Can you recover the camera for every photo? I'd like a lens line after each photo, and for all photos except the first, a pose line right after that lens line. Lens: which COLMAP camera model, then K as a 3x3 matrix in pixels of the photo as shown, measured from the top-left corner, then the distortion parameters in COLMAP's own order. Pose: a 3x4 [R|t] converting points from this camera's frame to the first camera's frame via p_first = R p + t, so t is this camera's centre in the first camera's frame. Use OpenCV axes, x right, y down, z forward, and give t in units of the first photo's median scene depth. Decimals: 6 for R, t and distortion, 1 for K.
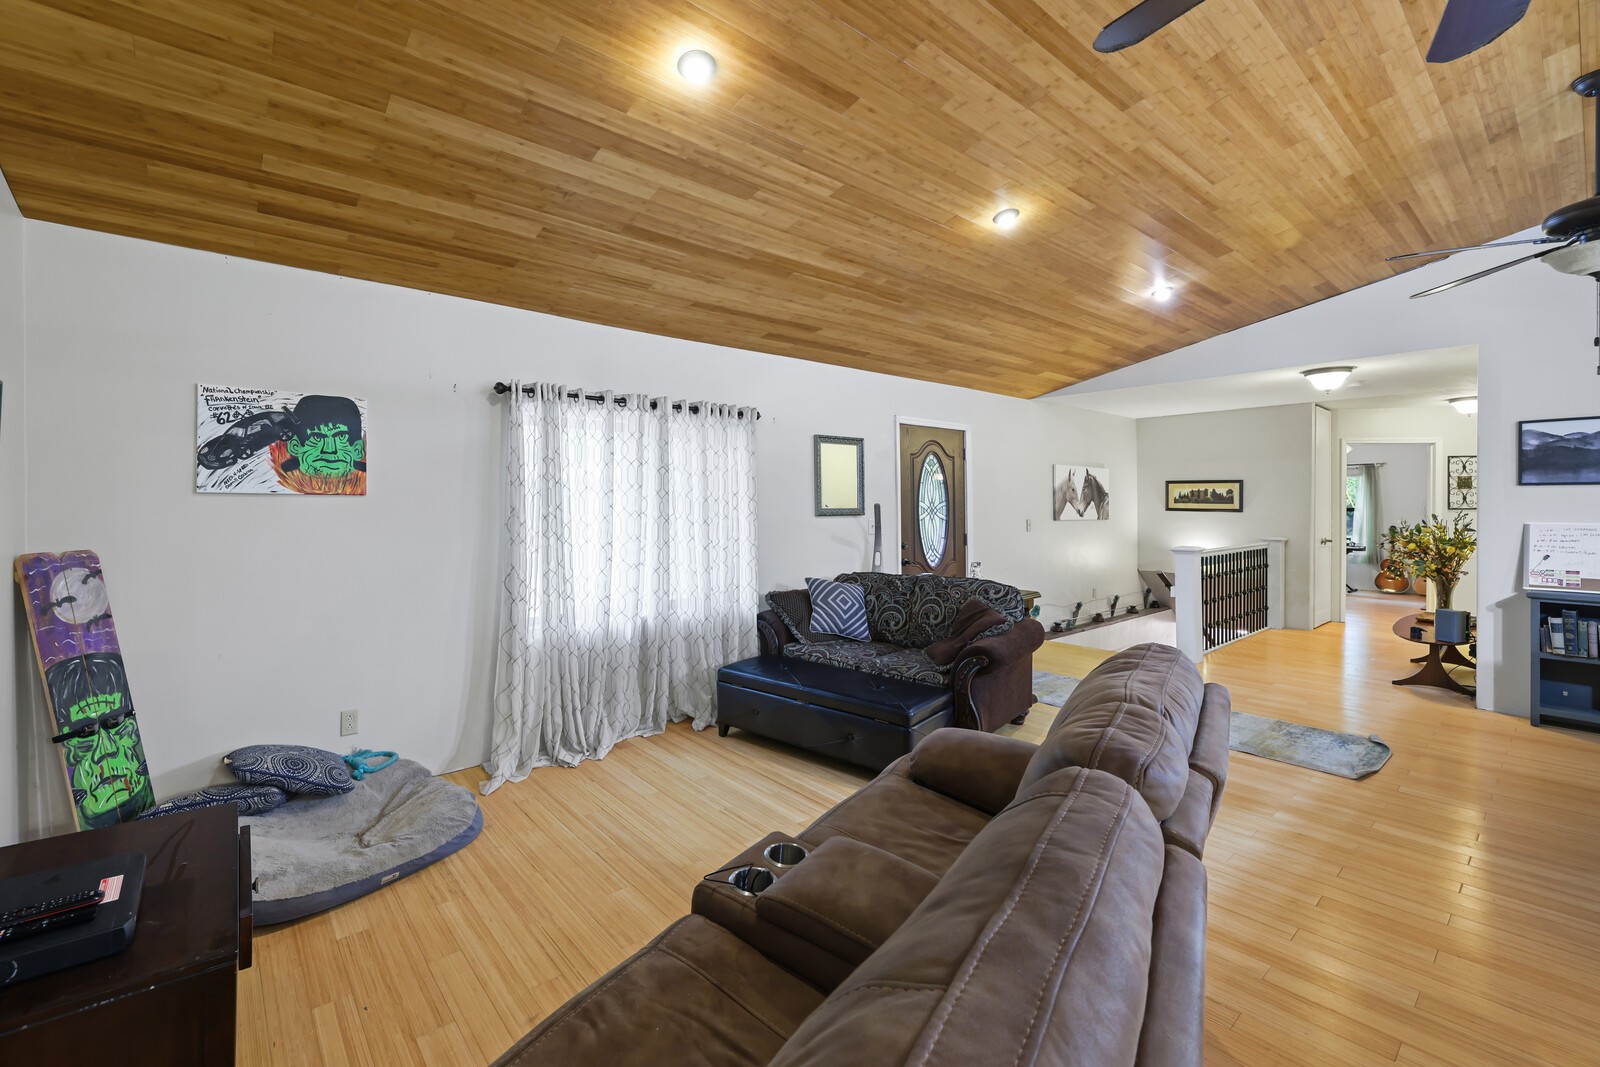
lens RADIAL K [[678.6, 0, 788.6], [0, 678.6, 510.1], [0, 0, 1]] dist [0.000767, -0.000739]
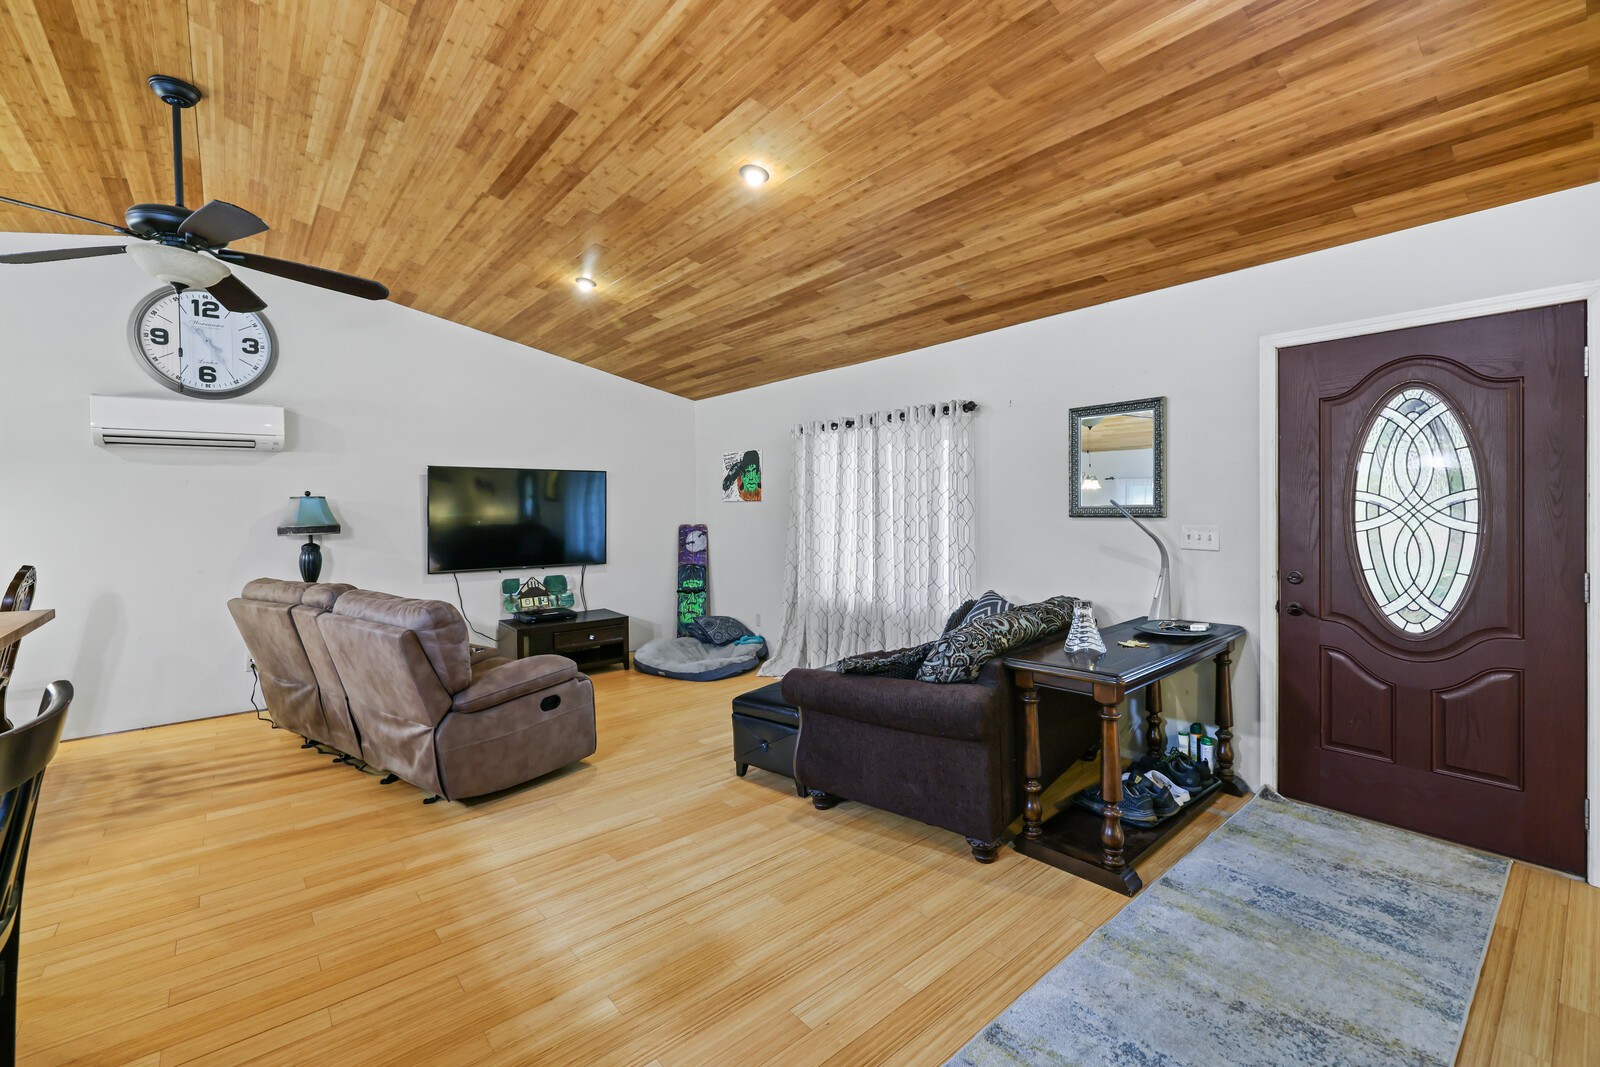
lens RADIAL K [[678.6, 0, 799.2], [0, 678.6, 517.5], [0, 0, 1]] dist [0.000767, -0.000739]
pose [[0.002007, 0.018225, -0.999832, 1.125316], [0.005797, 0.999817, 0.018236, -0.008674], [0.999981, -0.005832, 0.001901, 0.990532]]
